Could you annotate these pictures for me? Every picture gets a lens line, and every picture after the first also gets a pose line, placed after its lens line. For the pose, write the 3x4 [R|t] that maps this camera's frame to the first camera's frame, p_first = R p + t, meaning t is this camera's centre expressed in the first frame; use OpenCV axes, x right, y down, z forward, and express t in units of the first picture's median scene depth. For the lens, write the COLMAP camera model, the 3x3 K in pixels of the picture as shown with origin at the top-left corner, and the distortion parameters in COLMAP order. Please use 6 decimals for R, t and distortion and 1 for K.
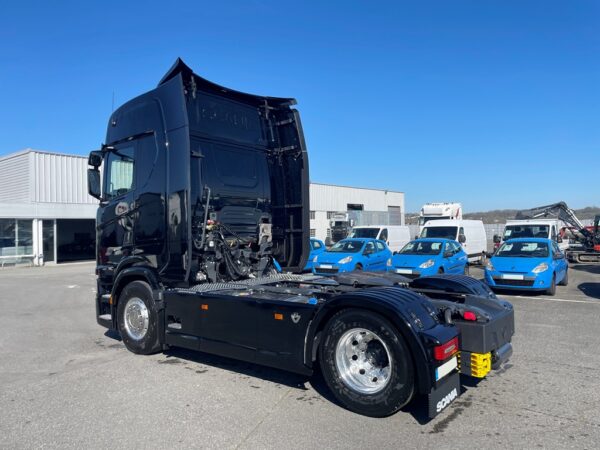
lens RADIAL K [[497.6, 0, 314.1], [0, 497.6, 224.1], [0, 0, 1]] dist [0.047055, -0.007751]
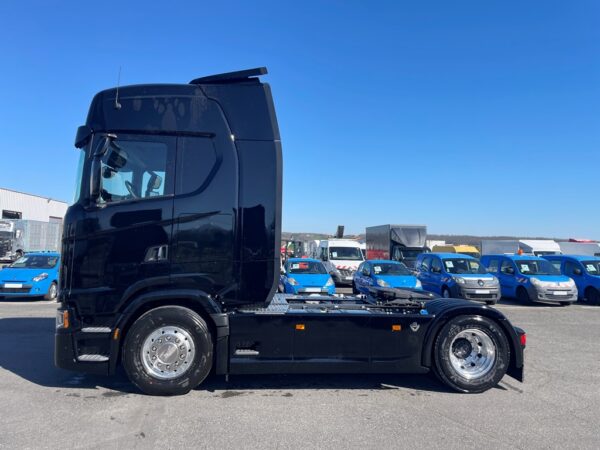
lens RADIAL K [[497.6, 0, 314.1], [0, 497.6, 224.1], [0, 0, 1]] dist [0.047055, -0.007751]
pose [[0.675424, 0.068818, 0.734212, -0.881142], [-0.045319, 0.997628, -0.051818, 0.011482], [-0.736036, 0.001726, 0.676940, 0.291568]]
